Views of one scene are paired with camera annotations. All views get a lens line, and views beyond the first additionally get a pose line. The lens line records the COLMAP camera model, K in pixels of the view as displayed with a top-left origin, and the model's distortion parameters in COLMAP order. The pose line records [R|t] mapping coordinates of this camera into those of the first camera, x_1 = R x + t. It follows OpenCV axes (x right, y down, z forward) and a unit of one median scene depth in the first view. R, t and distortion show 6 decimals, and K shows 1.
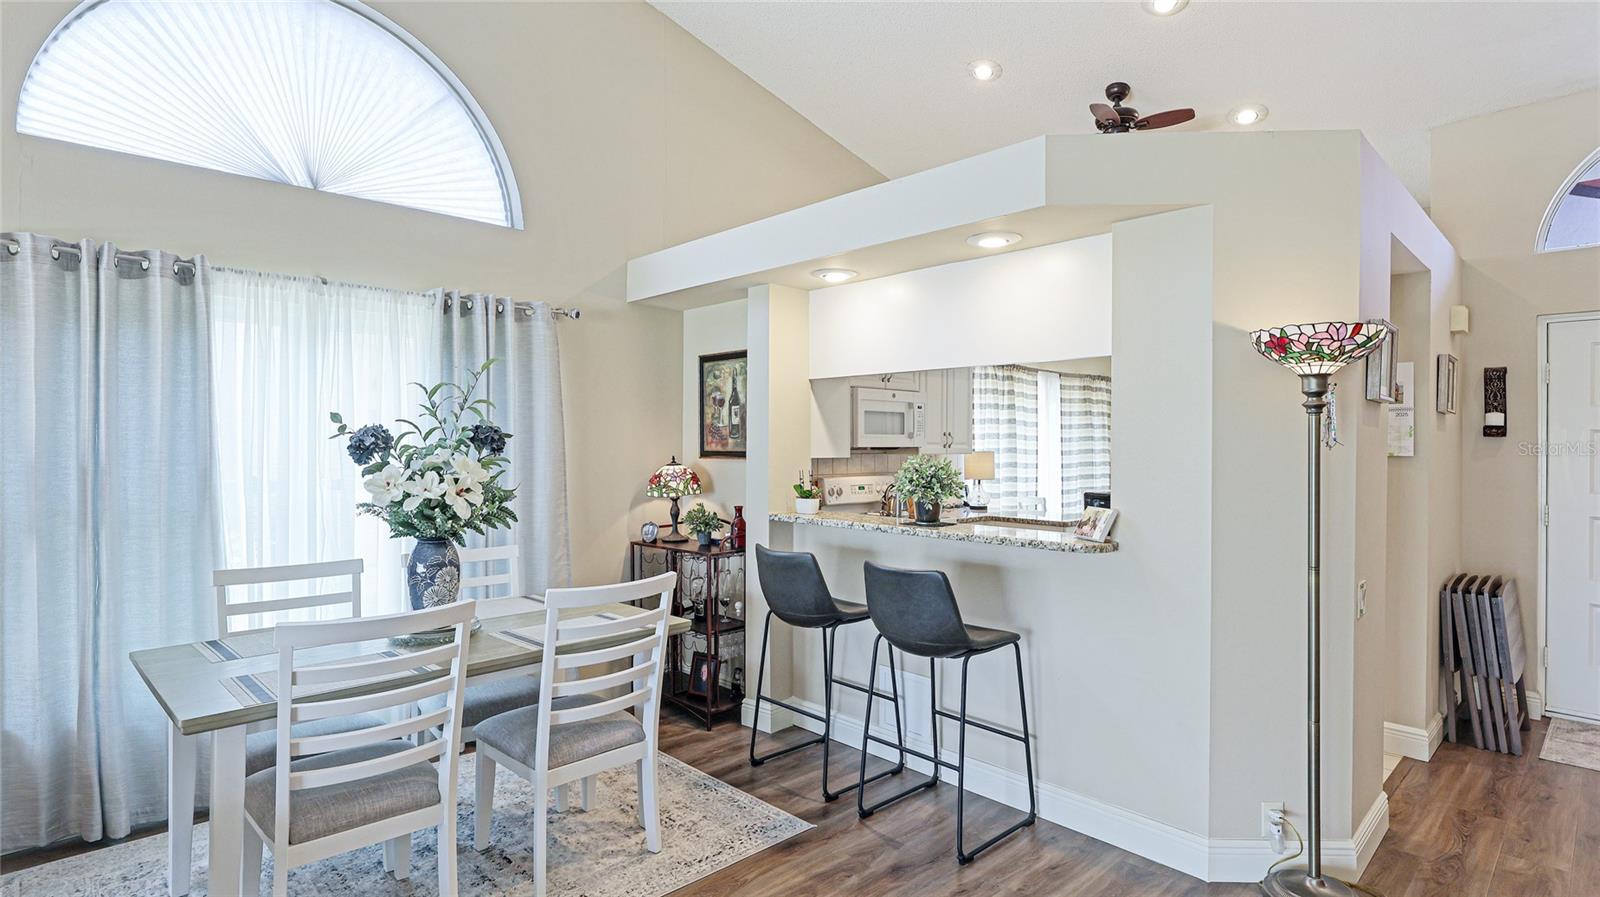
lens RADIAL K [[818.5, 0, 800.0], [0, 818.5, 448.5], [0, 0, 1]] dist [0.000977, 0.000393]
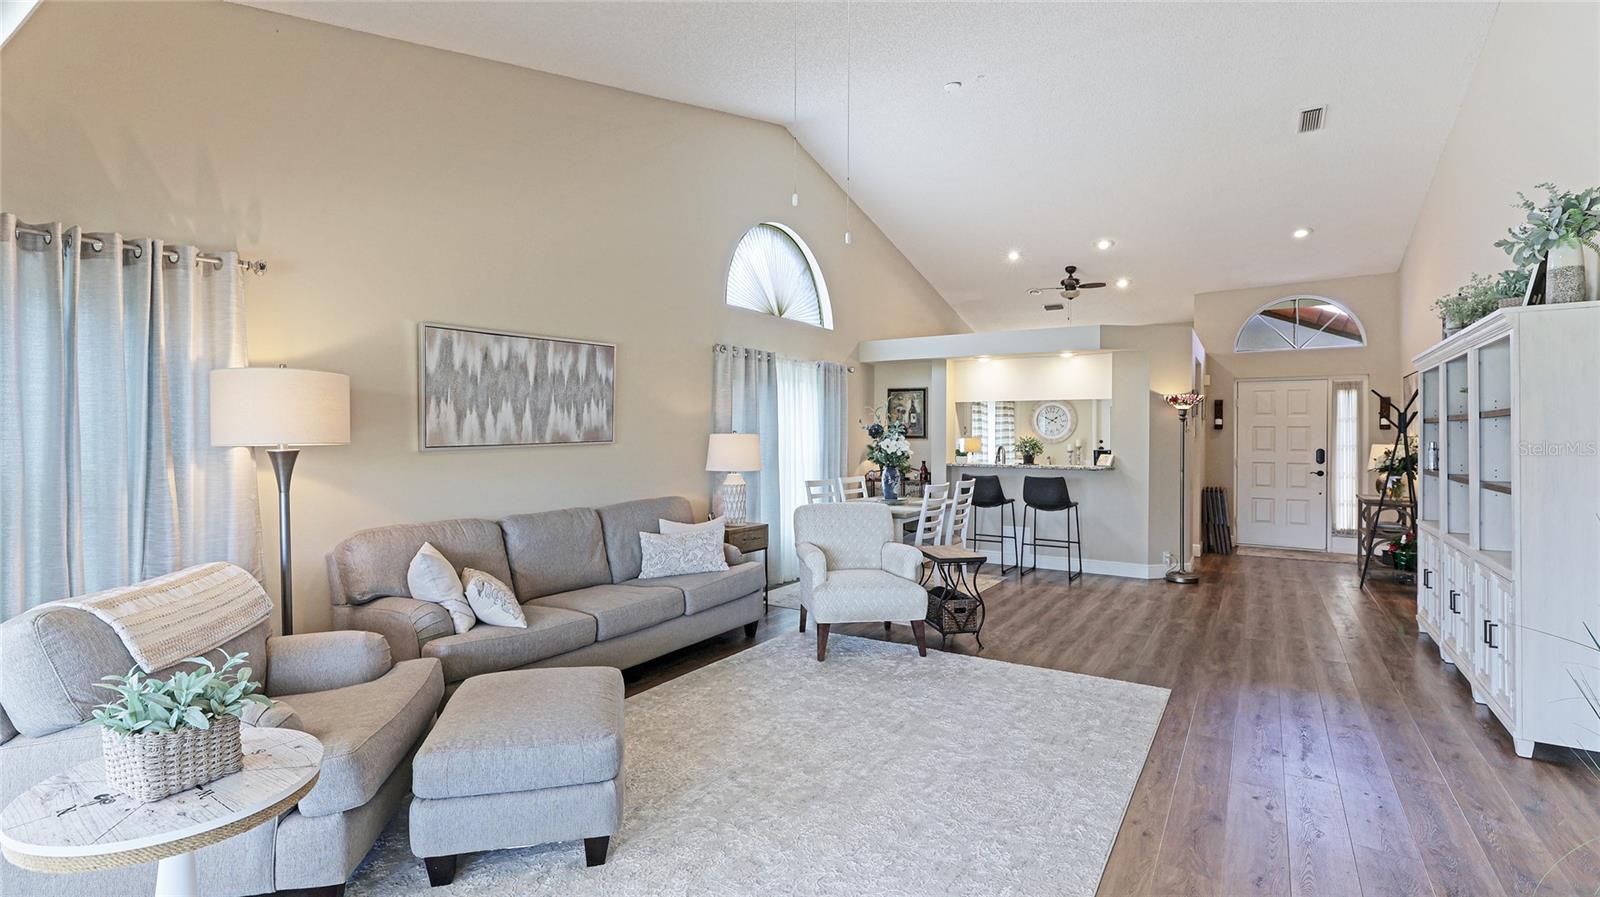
lens RADIAL K [[715.5, 0, 795.8], [0, 715.5, 442.6], [0, 0, 1]] dist [-0.000427, -0.000054]
pose [[0.973296, -0.003061, 0.229532, -0.832761], [0.001683, 0.999979, 0.006199, 0.010305], [-0.229546, -0.005647, 0.973281, -0.747012]]
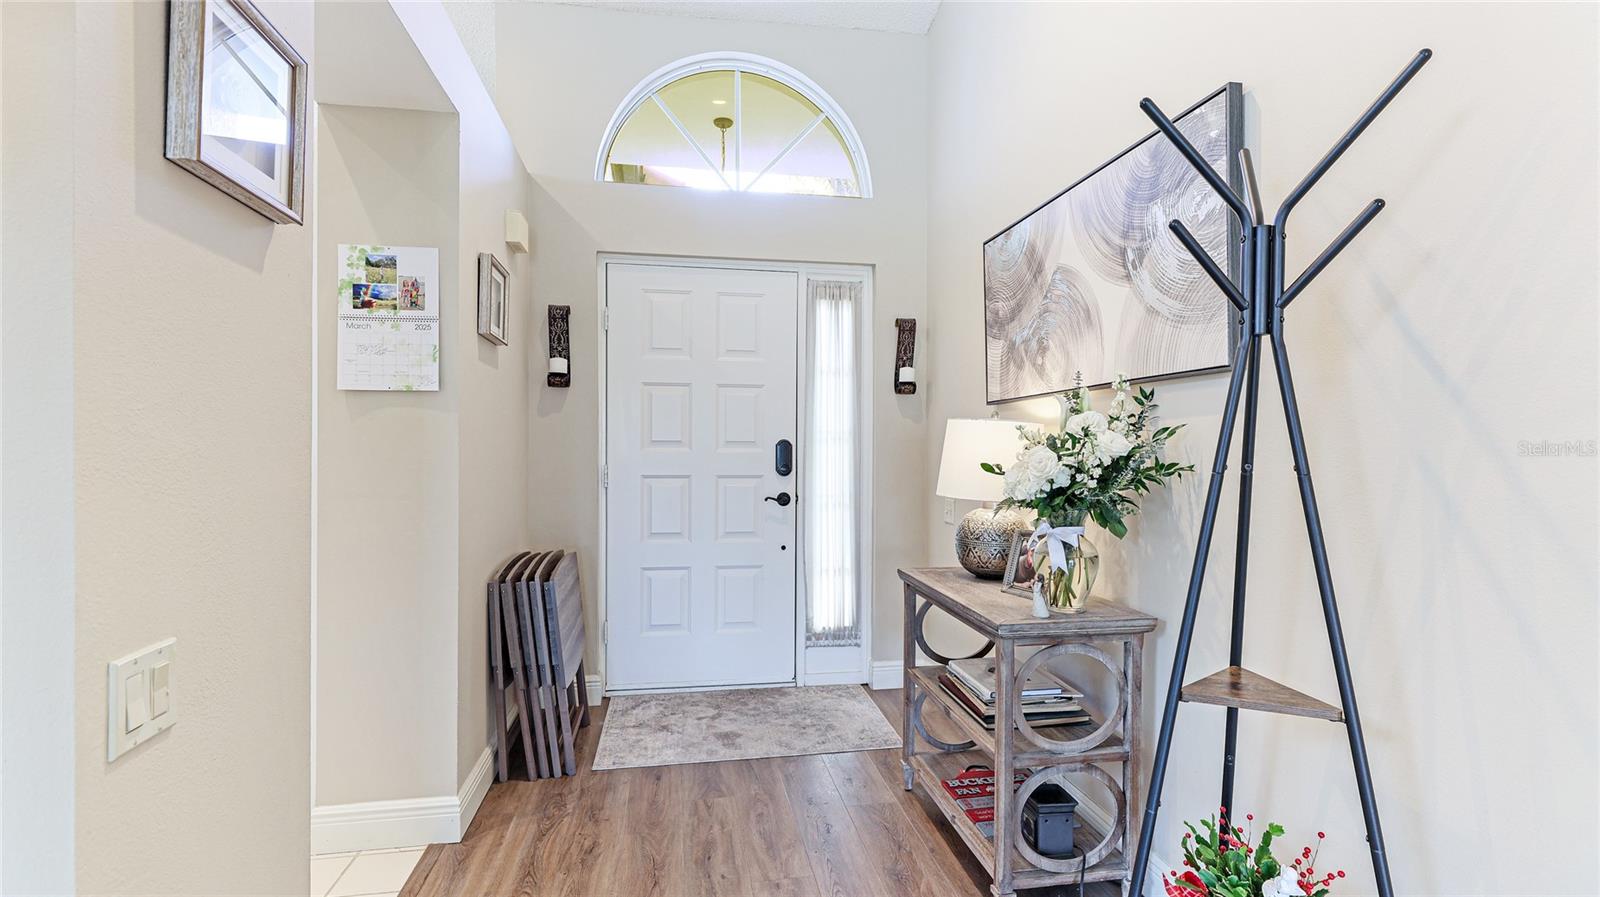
lens RADIAL K [[715.5, 0, 795.8], [0, 715.5, 442.6], [0, 0, 1]] dist [-0.000427, -0.000054]
pose [[0.572602, 0.002225, 0.819830, 0.402982], [-0.000556, 0.999997, -0.002326, 0.048139], [-0.819833, 0.000877, 0.572602, 0.395177]]
